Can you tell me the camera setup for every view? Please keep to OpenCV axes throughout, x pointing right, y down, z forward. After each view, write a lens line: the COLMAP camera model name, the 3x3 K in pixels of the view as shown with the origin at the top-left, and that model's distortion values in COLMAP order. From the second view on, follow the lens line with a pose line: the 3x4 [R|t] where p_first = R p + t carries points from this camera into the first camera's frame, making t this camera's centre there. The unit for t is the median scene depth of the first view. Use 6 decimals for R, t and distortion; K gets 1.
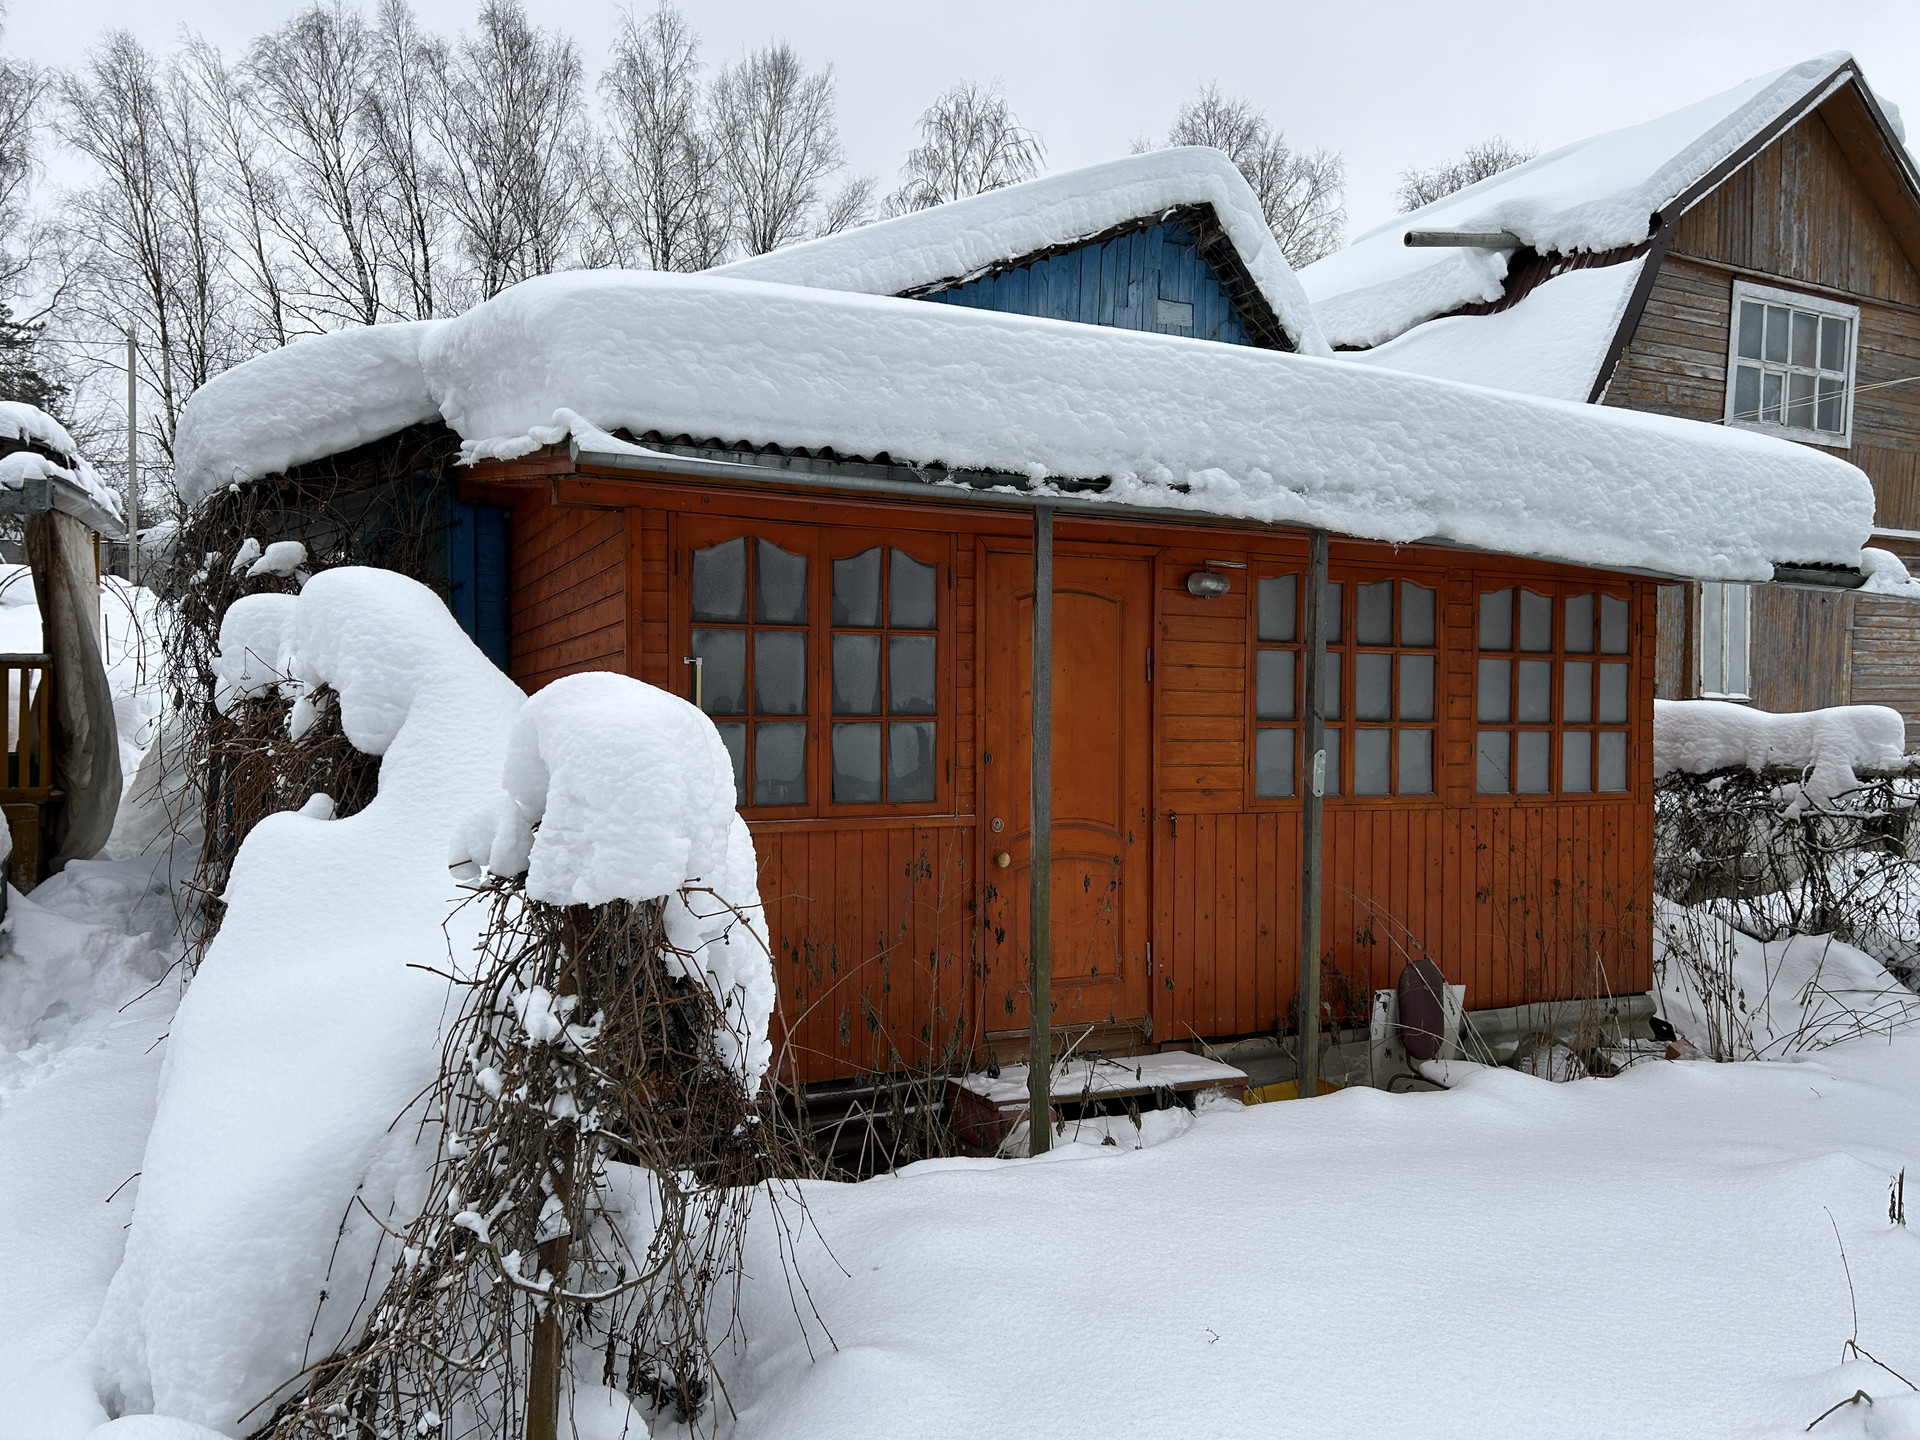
lens RADIAL K [[1432.4, 0, 954.1], [0, 1432.4, 731.5], [0, 0, 1]] dist [0.067444, -0.067682]
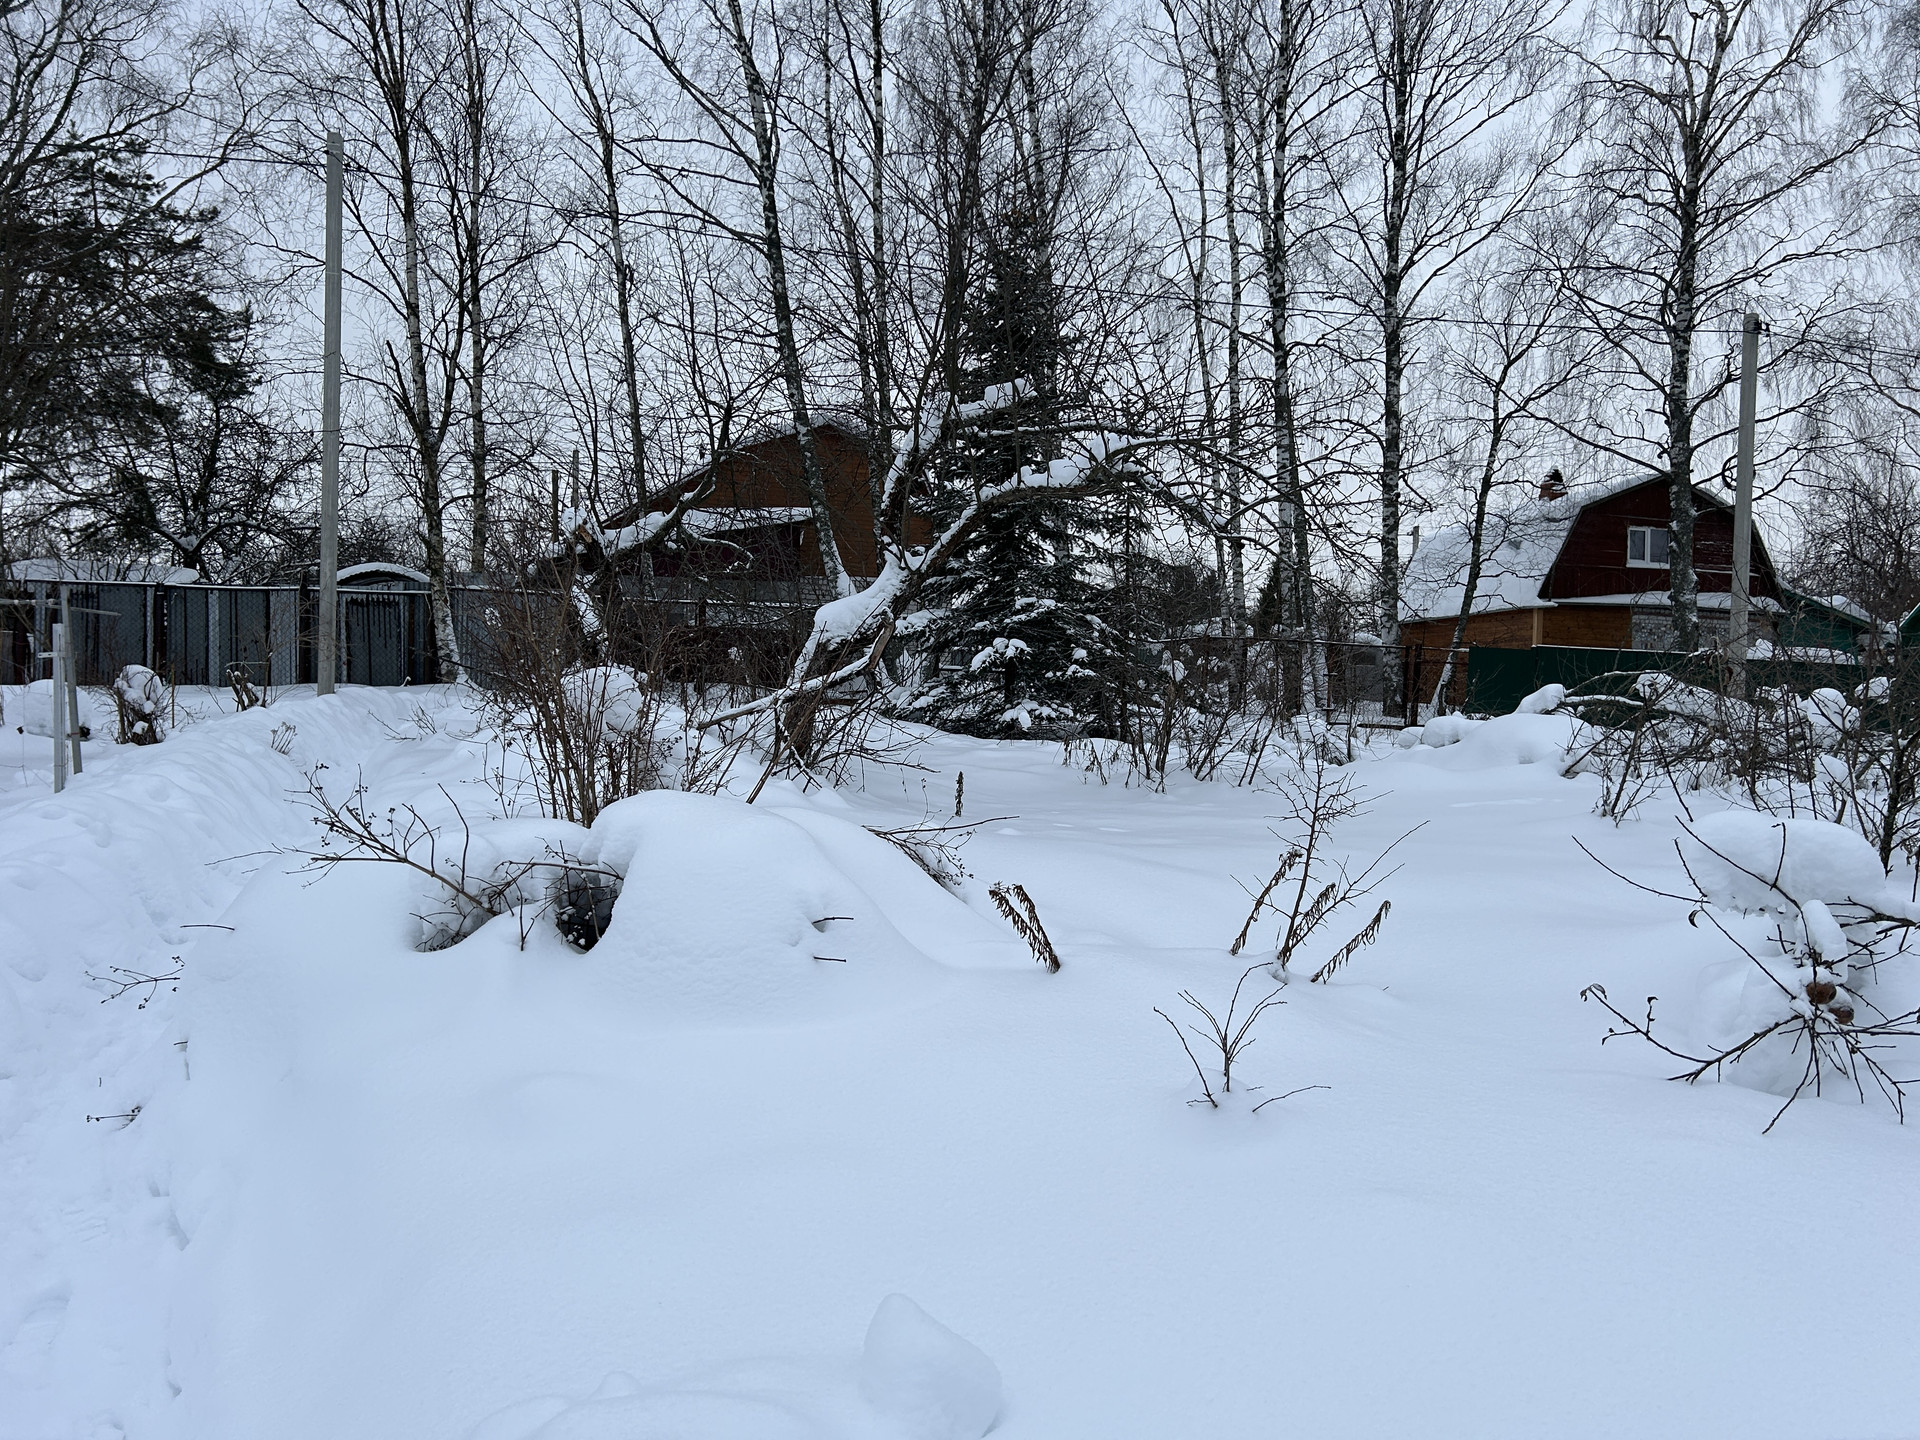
lens RADIAL K [[1432.4, 0, 977.3], [0, 1432.4, 725.9], [0, 0, 1]] dist [0.067444, -0.067682]
pose [[0.991709, 0.015664, -0.127543, -1.689646], [-0.018268, 0.999647, -0.019268, -0.470205], [0.127196, 0.021438, 0.991646, 3.201279]]
